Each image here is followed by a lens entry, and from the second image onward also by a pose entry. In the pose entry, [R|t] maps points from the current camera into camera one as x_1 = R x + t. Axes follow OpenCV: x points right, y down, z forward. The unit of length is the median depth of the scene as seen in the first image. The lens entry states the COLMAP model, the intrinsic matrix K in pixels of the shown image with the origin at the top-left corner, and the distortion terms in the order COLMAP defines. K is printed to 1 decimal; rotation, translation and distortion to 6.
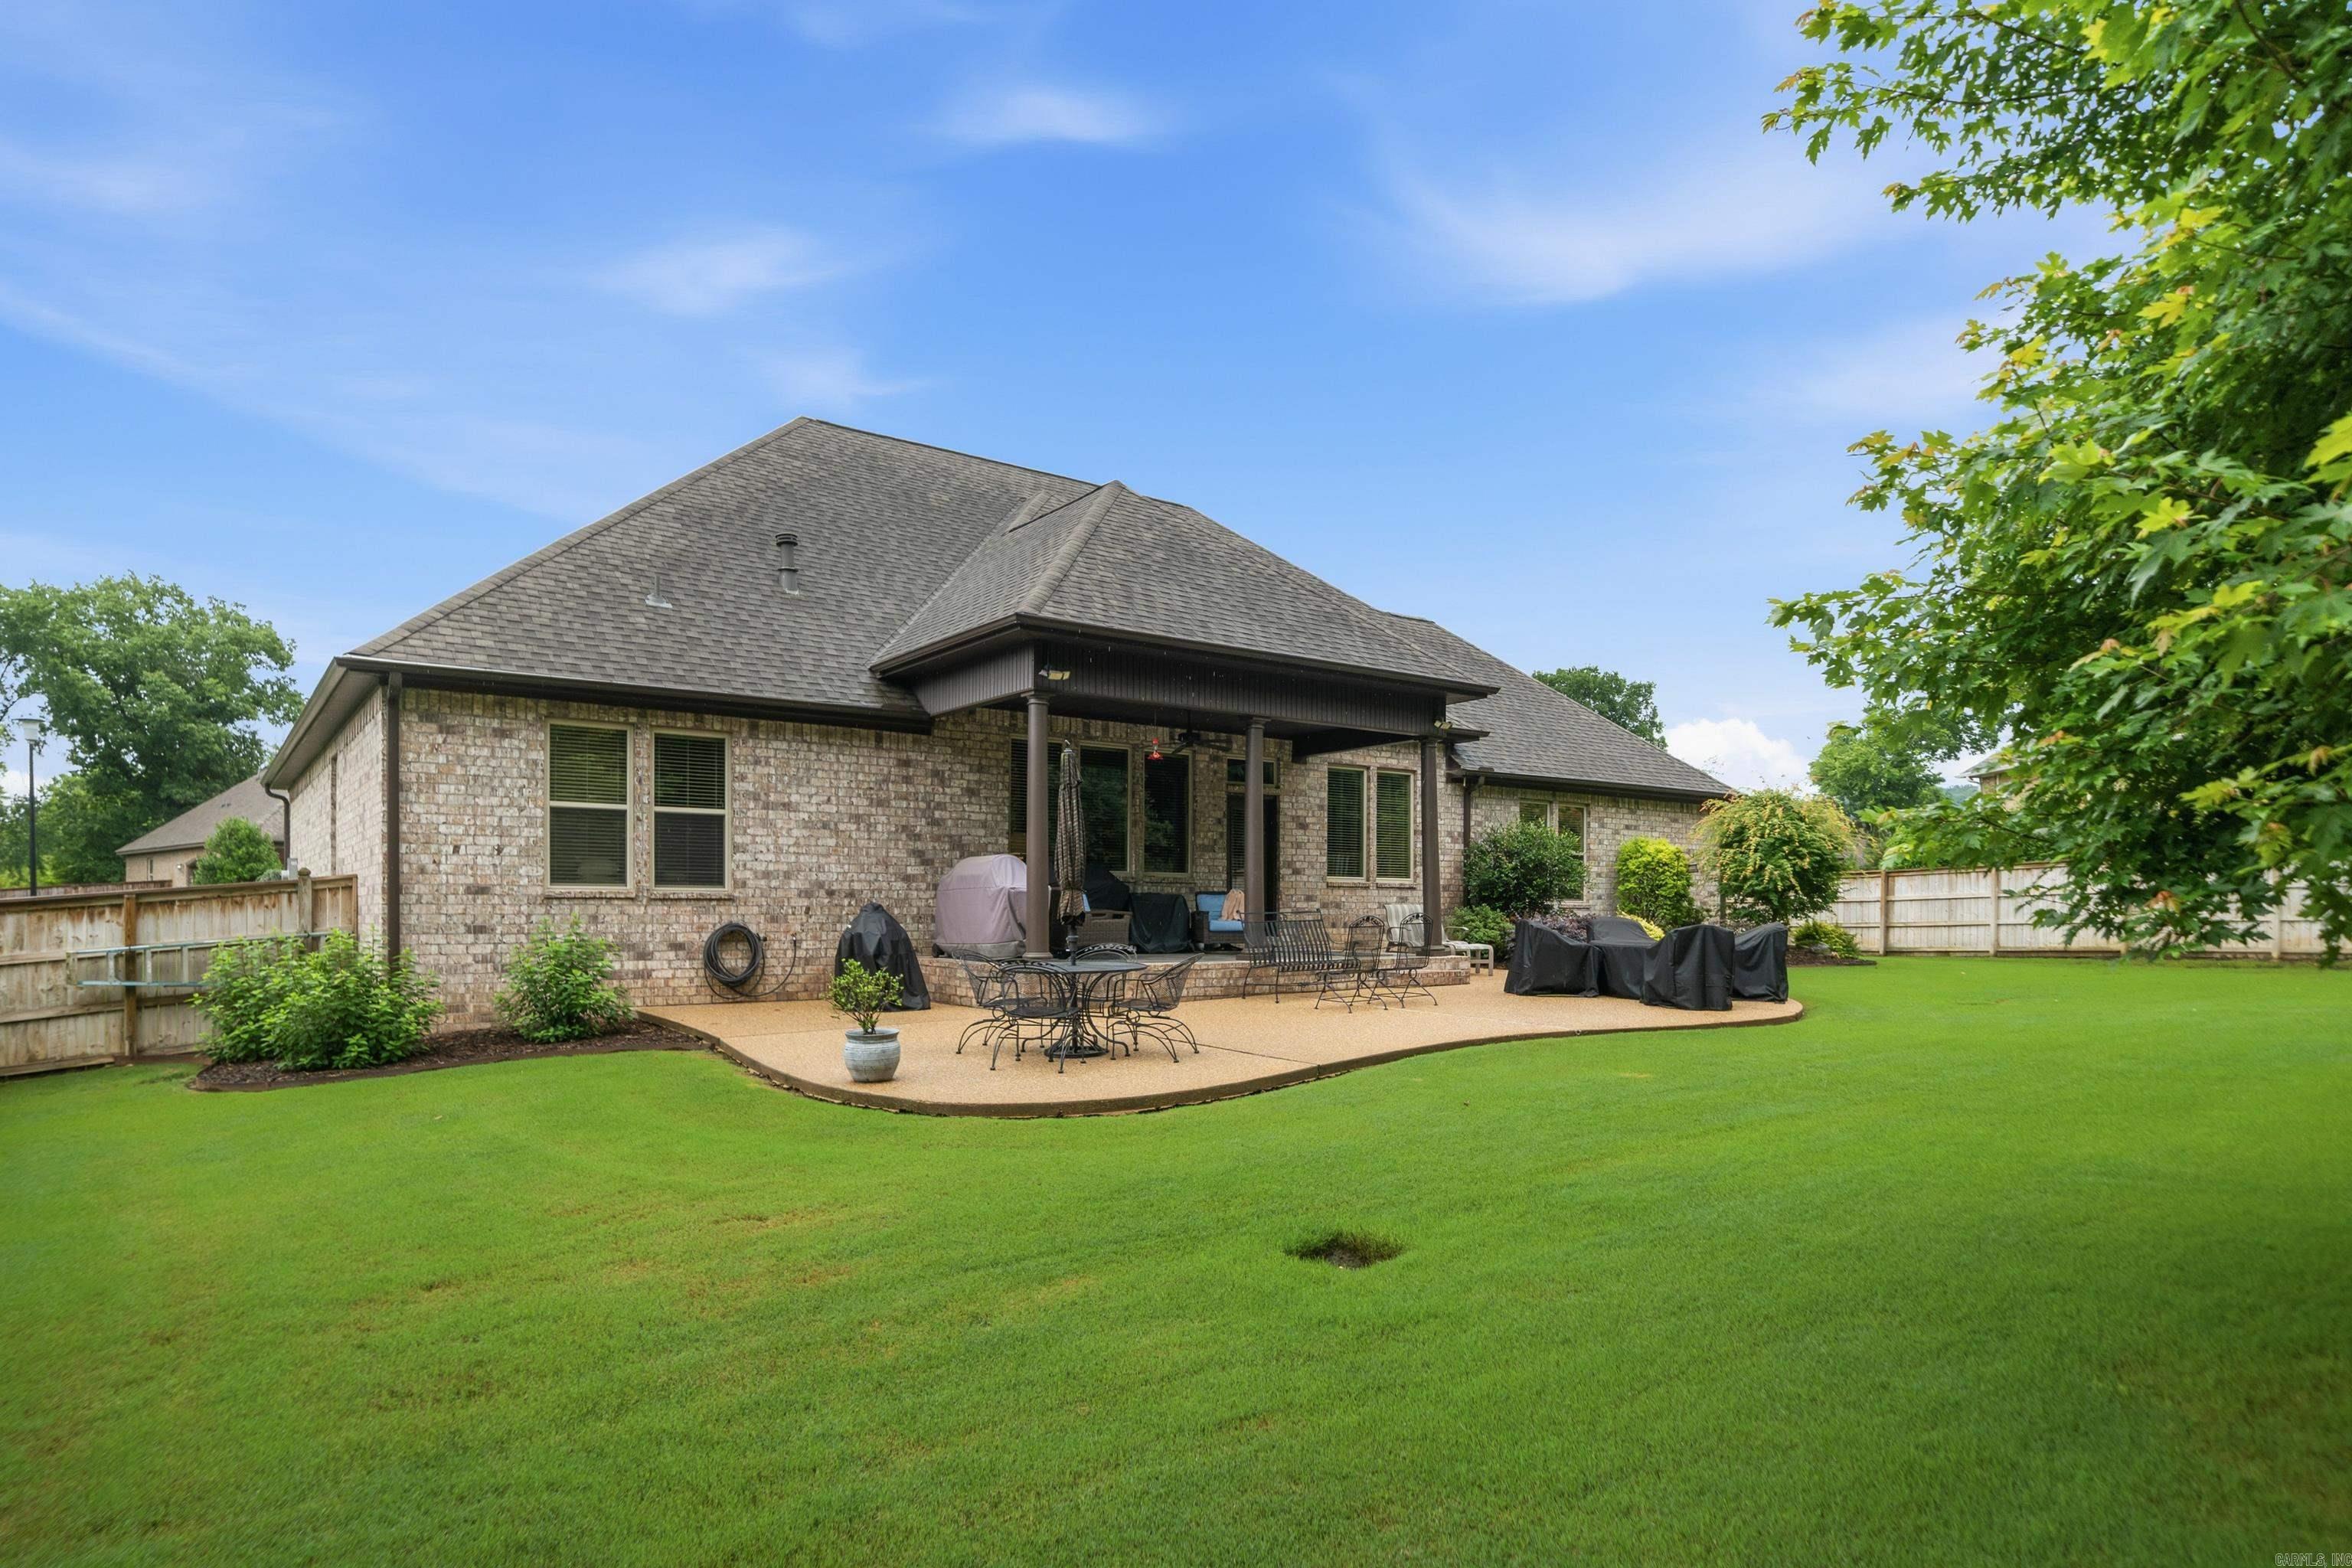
lens RADIAL K [[1326.5, 0, 1175.8], [0, 1326.5, 886.1], [0, 0, 1]] dist [-0.007245, -0.000864]
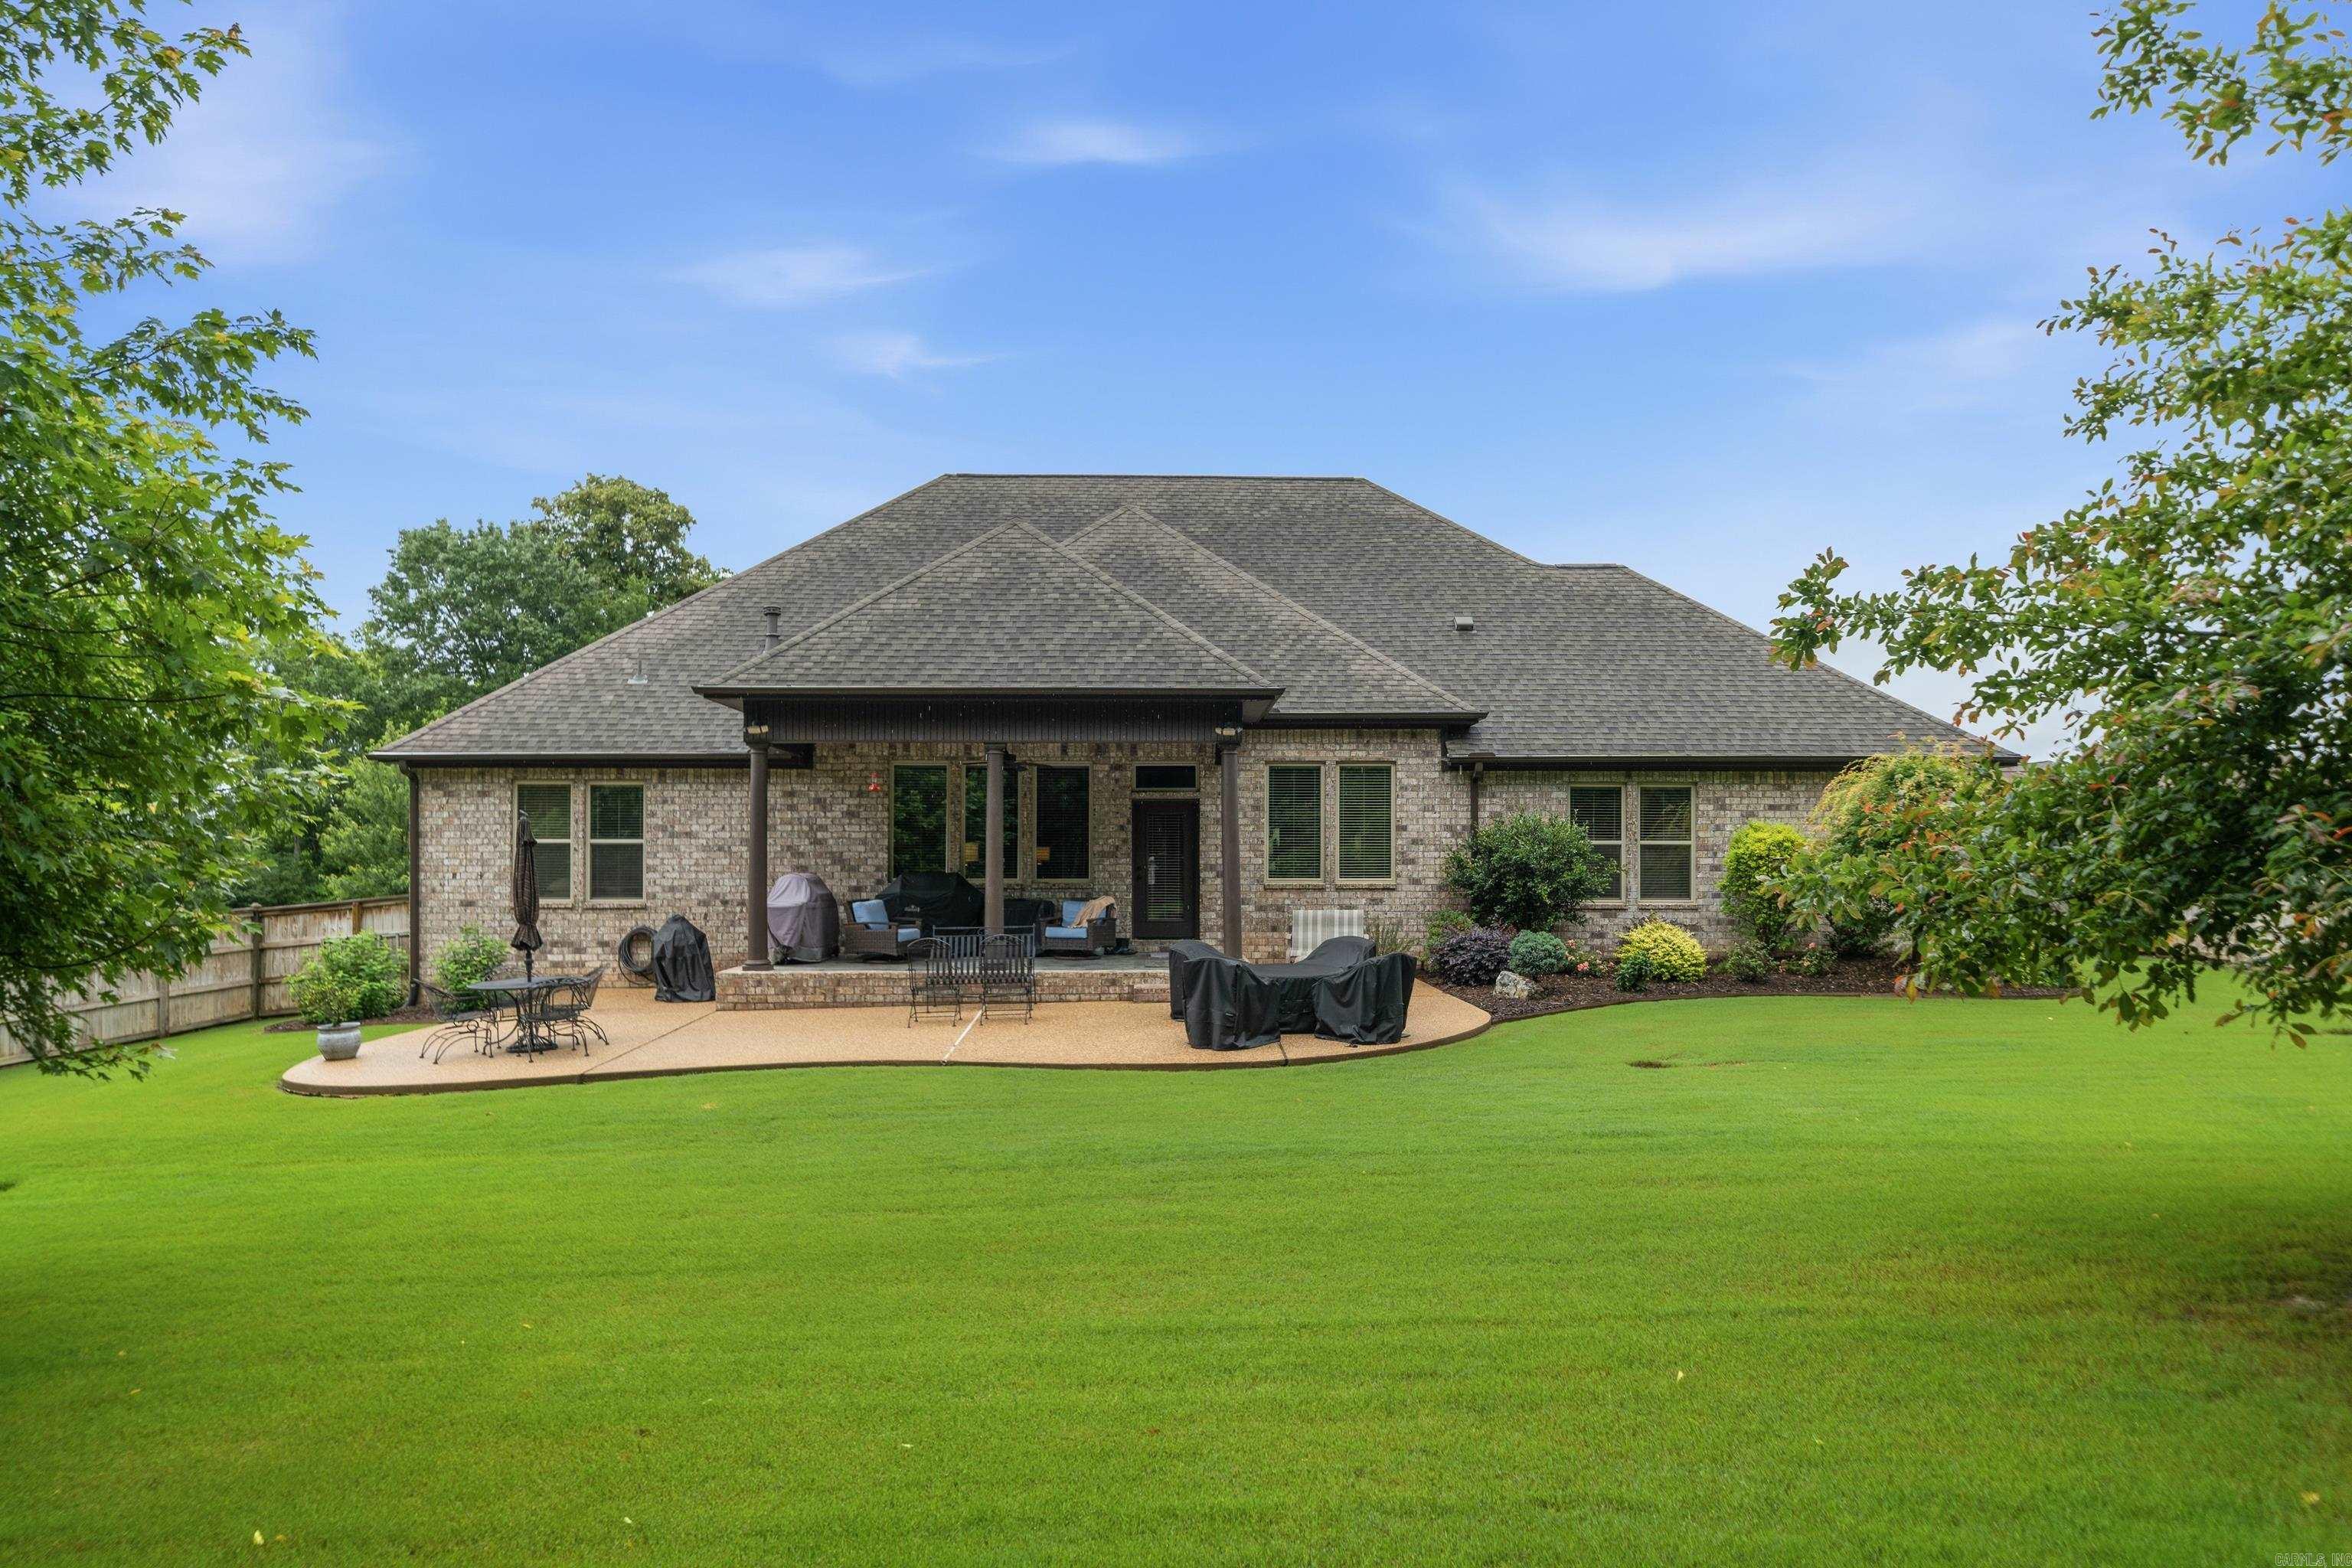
lens RADIAL K [[1437.5, 0, 1176.0], [0, 1437.5, 784.0], [0, 0, 1]] dist [-0.001396, -0.000489]
pose [[0.816788, -0.032794, -0.576005, 0.893529], [0.013910, 0.999212, -0.037163, -0.051354], [0.576770, 0.022342, 0.816601, 0.140879]]
